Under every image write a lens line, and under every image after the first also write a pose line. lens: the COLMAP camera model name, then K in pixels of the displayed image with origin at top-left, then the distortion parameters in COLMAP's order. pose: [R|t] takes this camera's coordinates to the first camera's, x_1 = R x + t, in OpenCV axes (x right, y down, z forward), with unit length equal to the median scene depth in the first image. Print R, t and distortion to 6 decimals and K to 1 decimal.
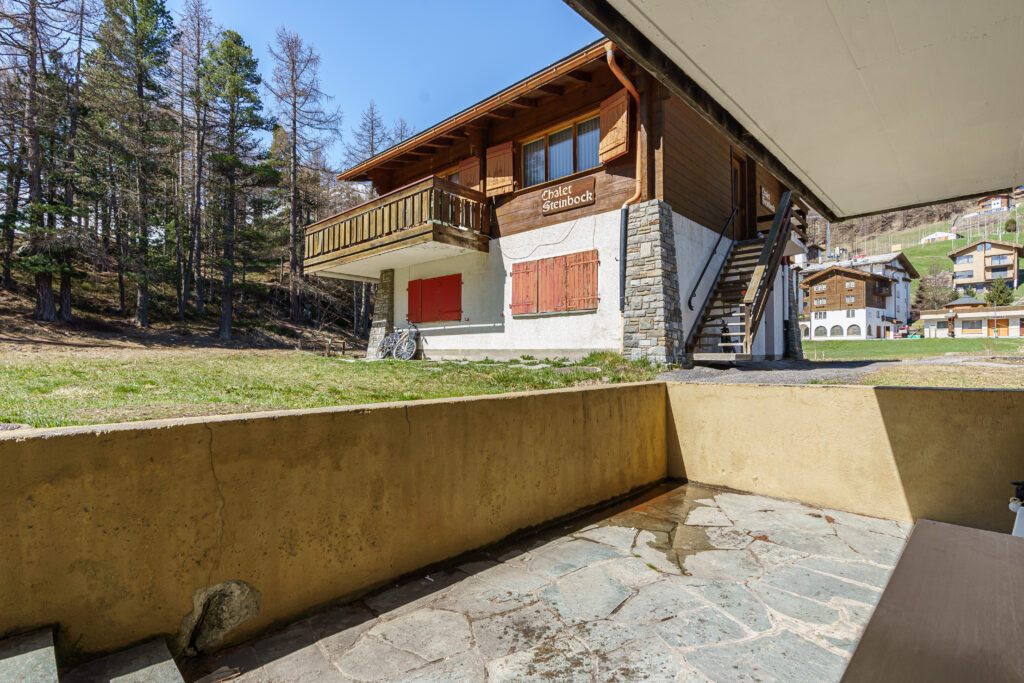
lens RADIAL K [[475.7, 0, 513.3], [0, 475.7, 359.2], [0, 0, 1]] dist [0.002257, 0.000563]
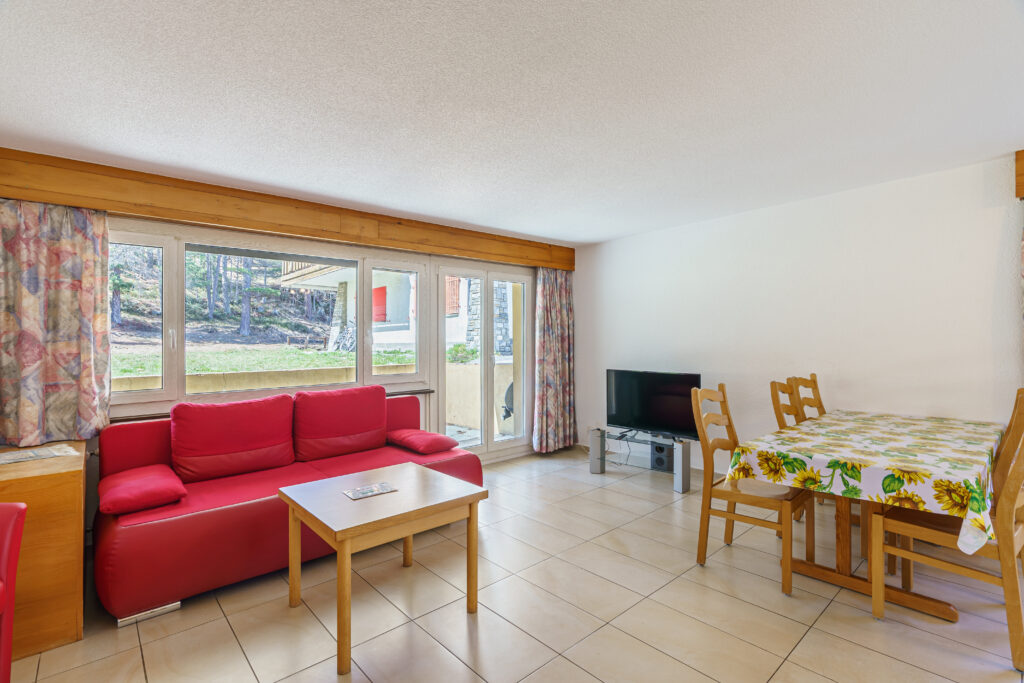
lens RADIAL K [[475.7, 0, 510.2], [0, 475.7, 341.9], [0, 0, 1]] dist [0.002257, 0.000563]
pose [[0.997146, -0.017511, -0.073440, 0.128989], [0.016578, 0.999774, -0.013295, -0.000271], [0.073656, 0.012040, 0.997211, -0.115860]]
